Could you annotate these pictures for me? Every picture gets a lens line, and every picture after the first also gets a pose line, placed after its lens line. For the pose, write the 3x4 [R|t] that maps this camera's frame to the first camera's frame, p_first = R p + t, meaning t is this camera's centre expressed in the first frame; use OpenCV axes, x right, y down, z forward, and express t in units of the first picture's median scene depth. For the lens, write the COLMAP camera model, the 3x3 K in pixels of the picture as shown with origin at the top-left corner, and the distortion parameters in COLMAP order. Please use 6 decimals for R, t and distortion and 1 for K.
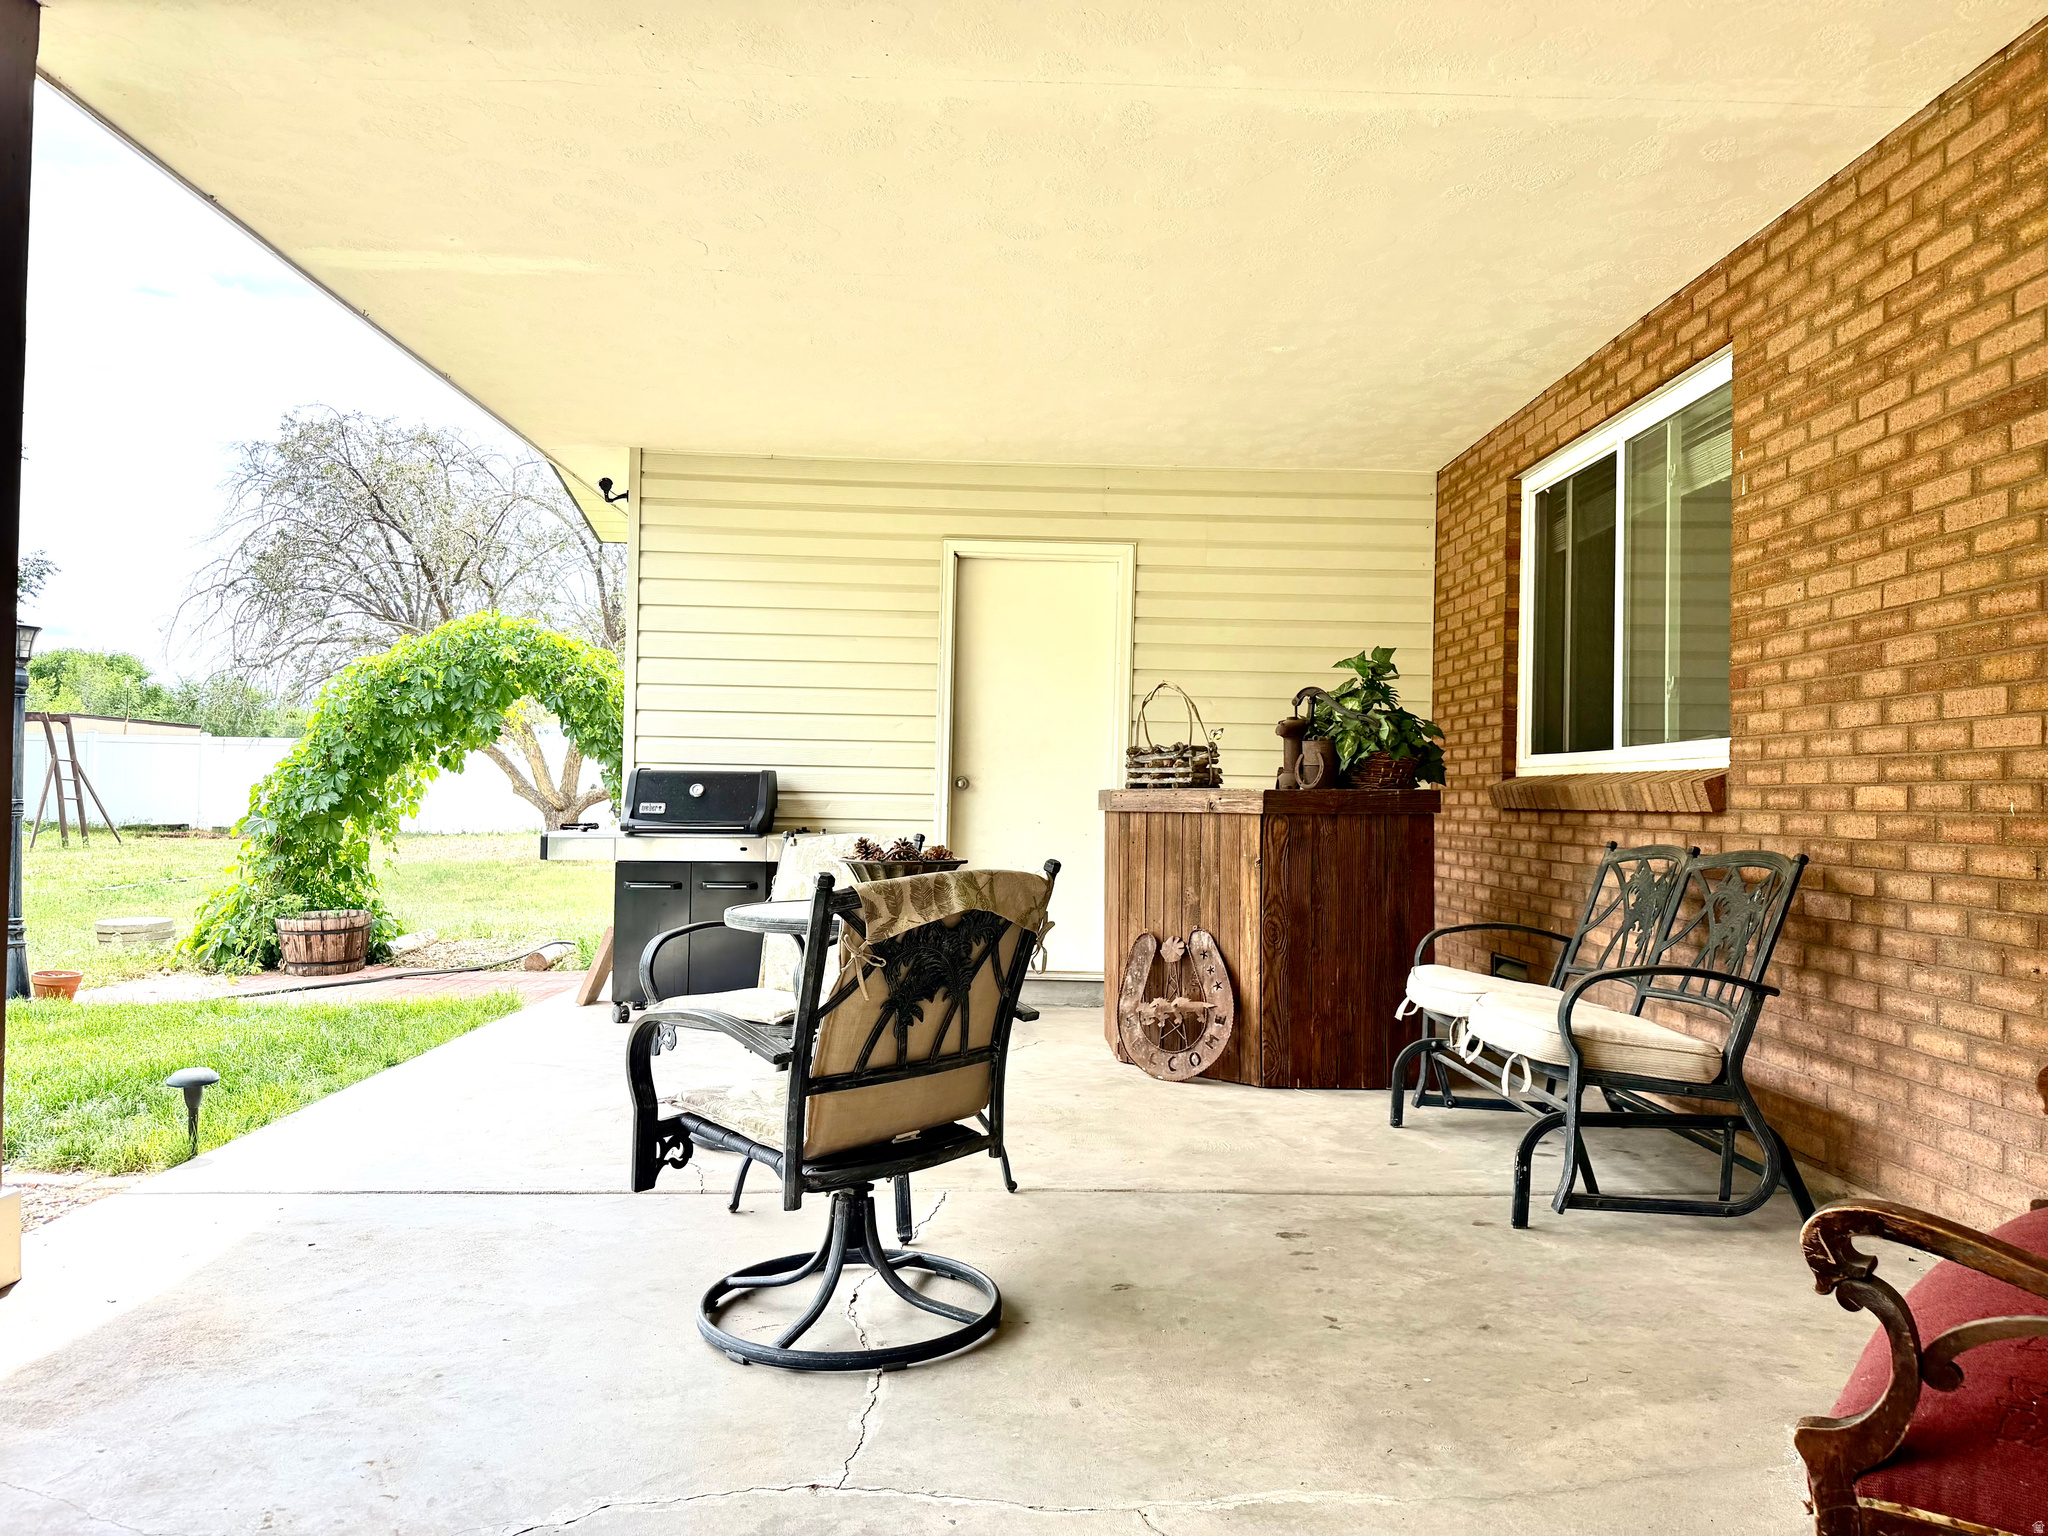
lens RADIAL K [[1455.3, 0, 1024.0], [0, 1455.3, 768.0], [0, 0, 1]] dist [0.002105, -0.003765]
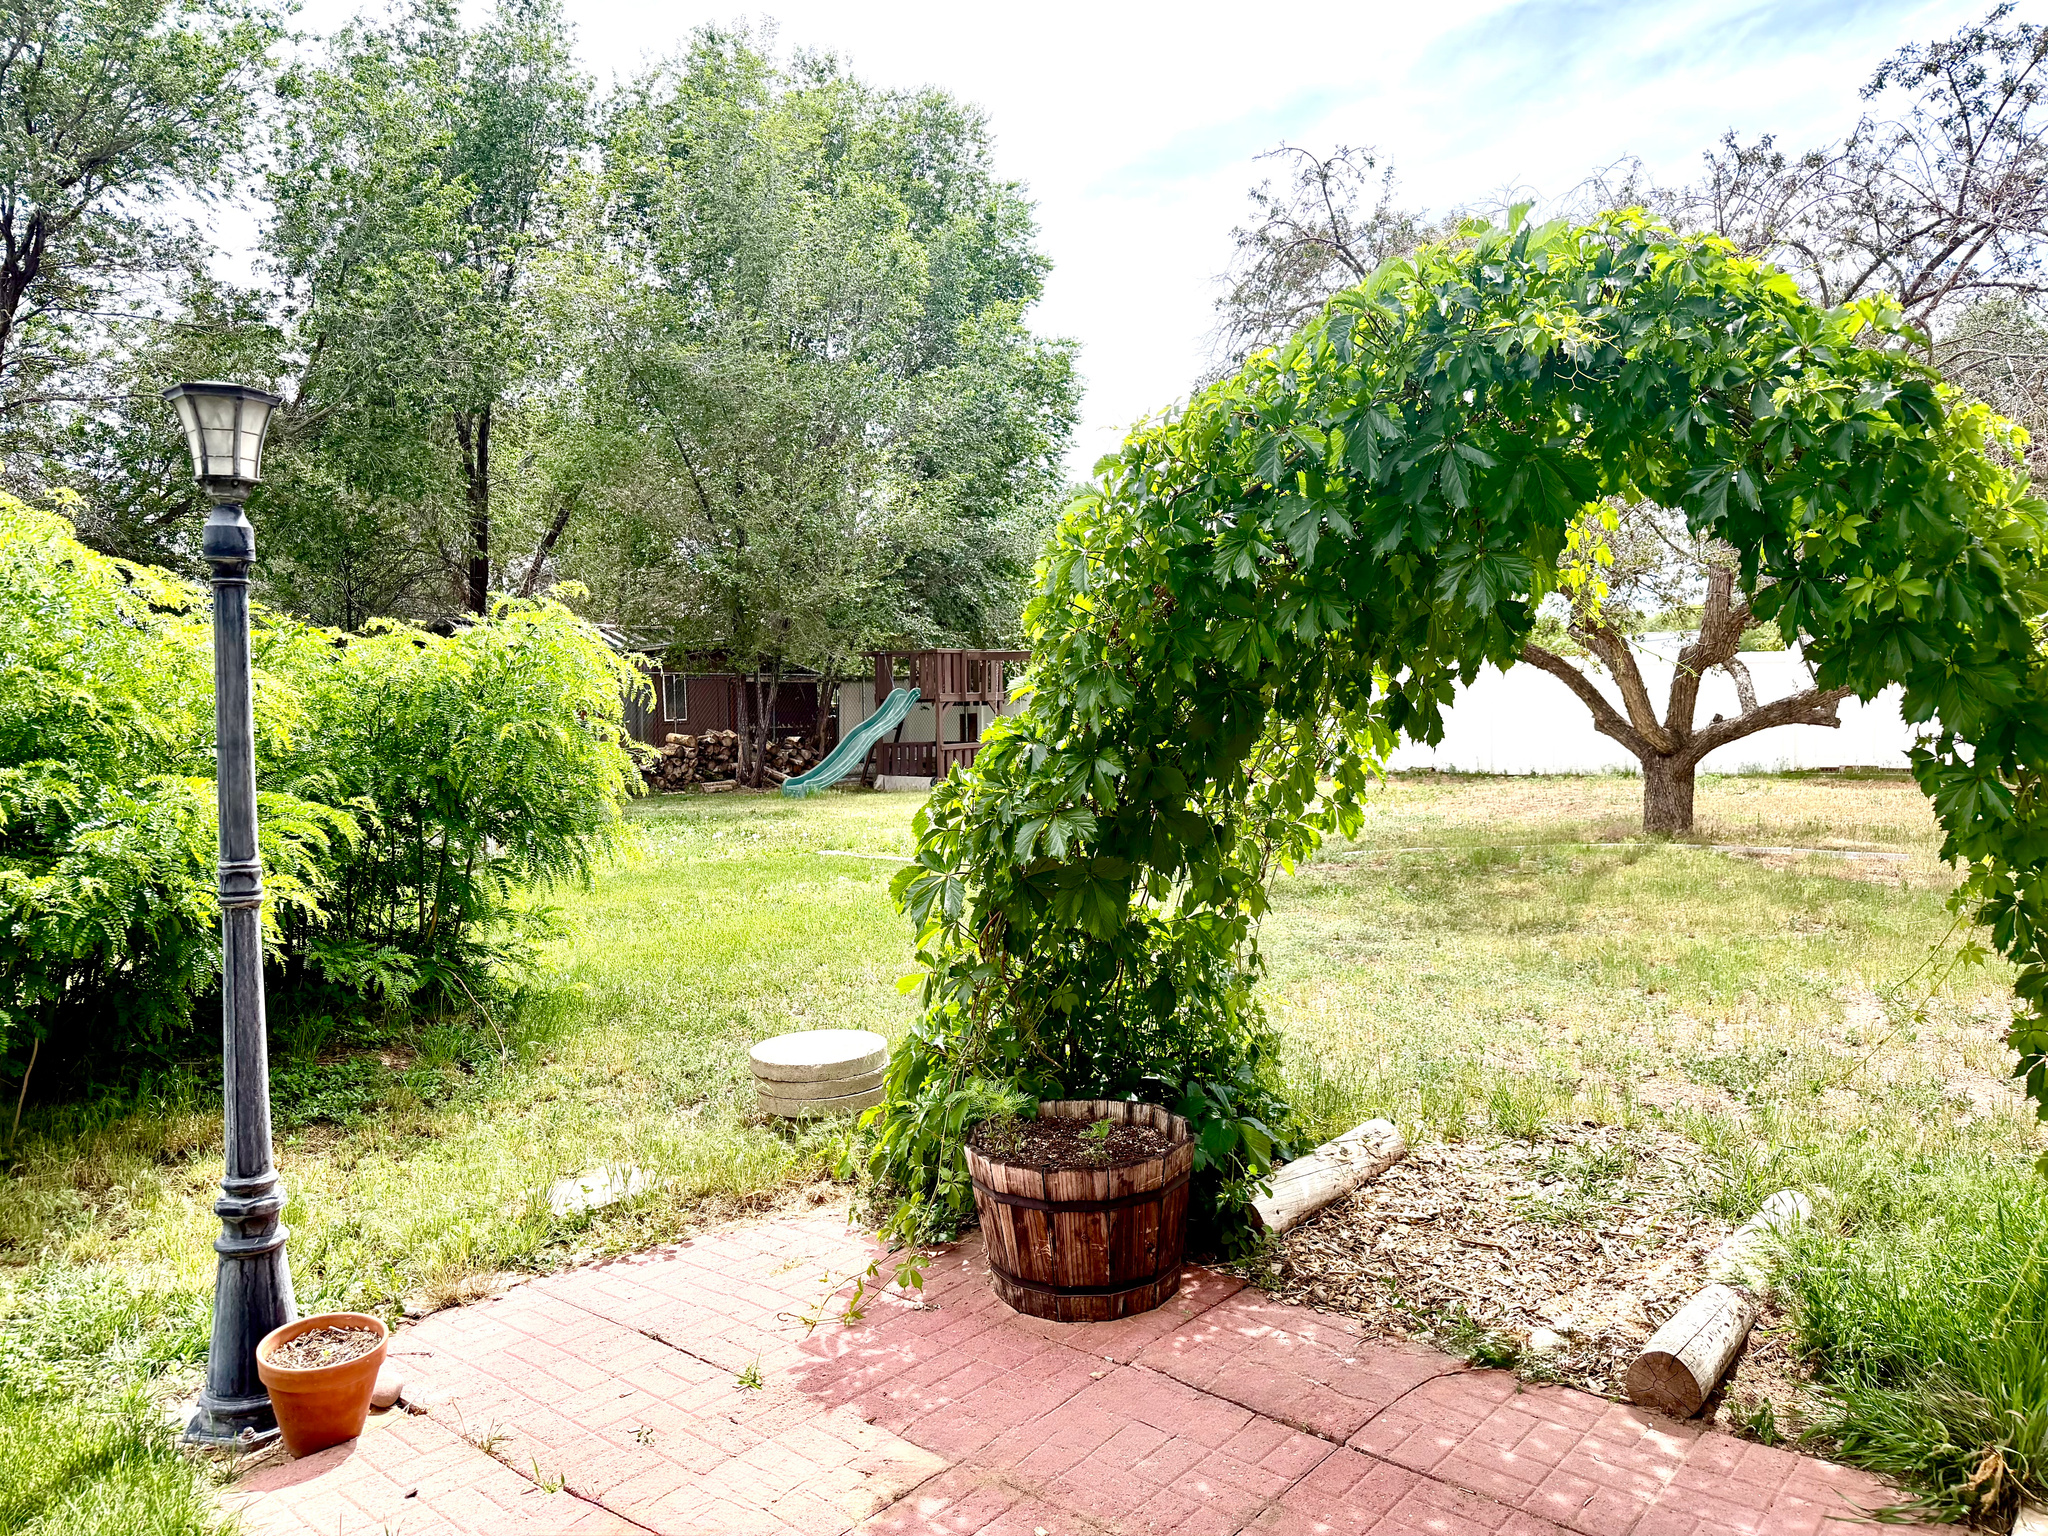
lens RADIAL K [[1617.0, 0, 1024.0], [0, 1617.0, 768.0], [0, 0, 1]] dist [0.003363, -0.000061]
pose [[0.778162, 0.003340, -0.628055, -0.232739], [0.028891, 0.998737, 0.041107, -0.010733], [0.627399, -0.050133, 0.777083, 0.678732]]
